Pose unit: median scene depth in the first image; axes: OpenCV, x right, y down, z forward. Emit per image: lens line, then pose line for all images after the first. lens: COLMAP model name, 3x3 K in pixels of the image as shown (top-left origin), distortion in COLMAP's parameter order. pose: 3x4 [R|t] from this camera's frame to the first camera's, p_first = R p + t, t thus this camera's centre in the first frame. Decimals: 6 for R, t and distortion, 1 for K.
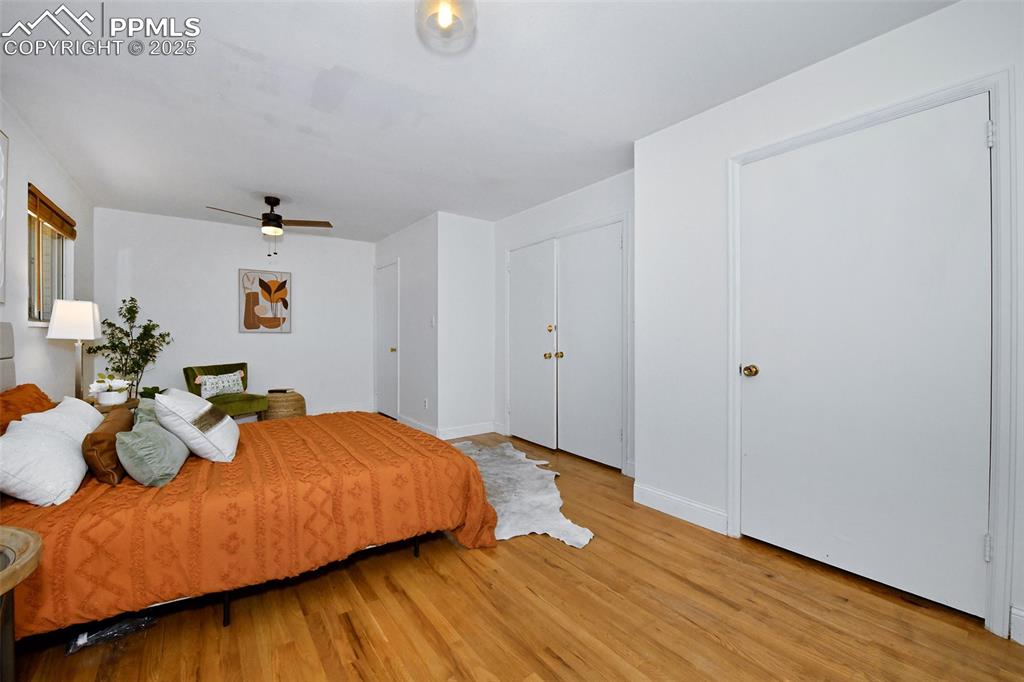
lens RADIAL K [[418.6, 0, 502.4], [0, 418.6, 338.4], [0, 0, 1]] dist [-0.020070, -0.001136]
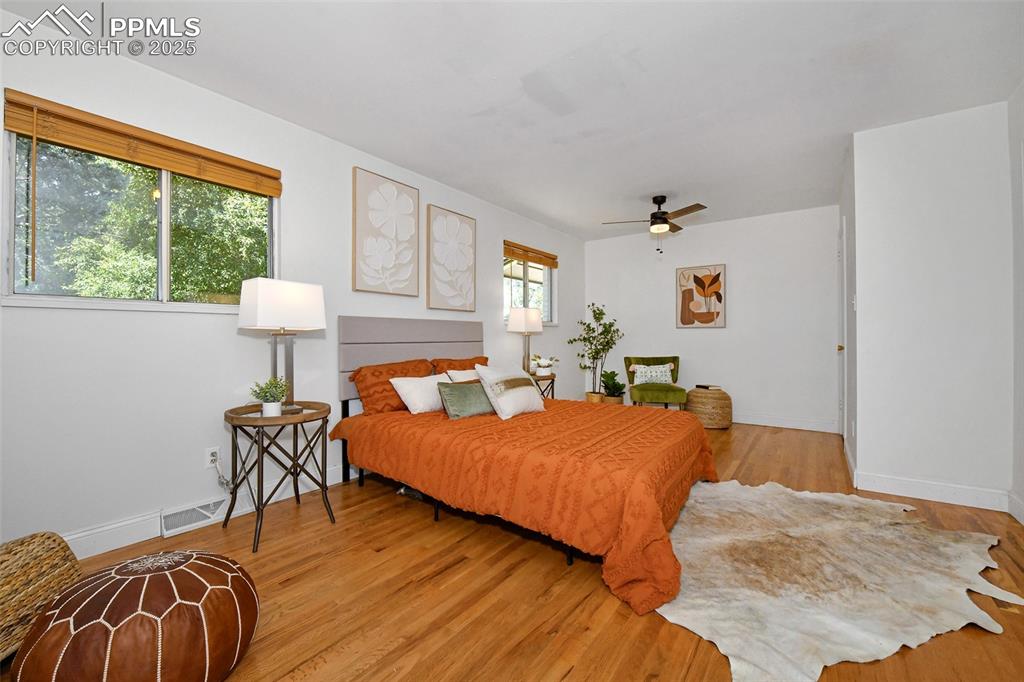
lens RADIAL K [[418.6, 0, 502.3], [0, 418.6, 337.9], [0, 0, 1]] dist [-0.020070, -0.001136]
pose [[0.284501, 0.001626, -0.958674, 0.323734], [-0.007645, 0.999971, -0.000573, 0.018470], [0.958645, 0.007492, 0.284505, 0.316478]]
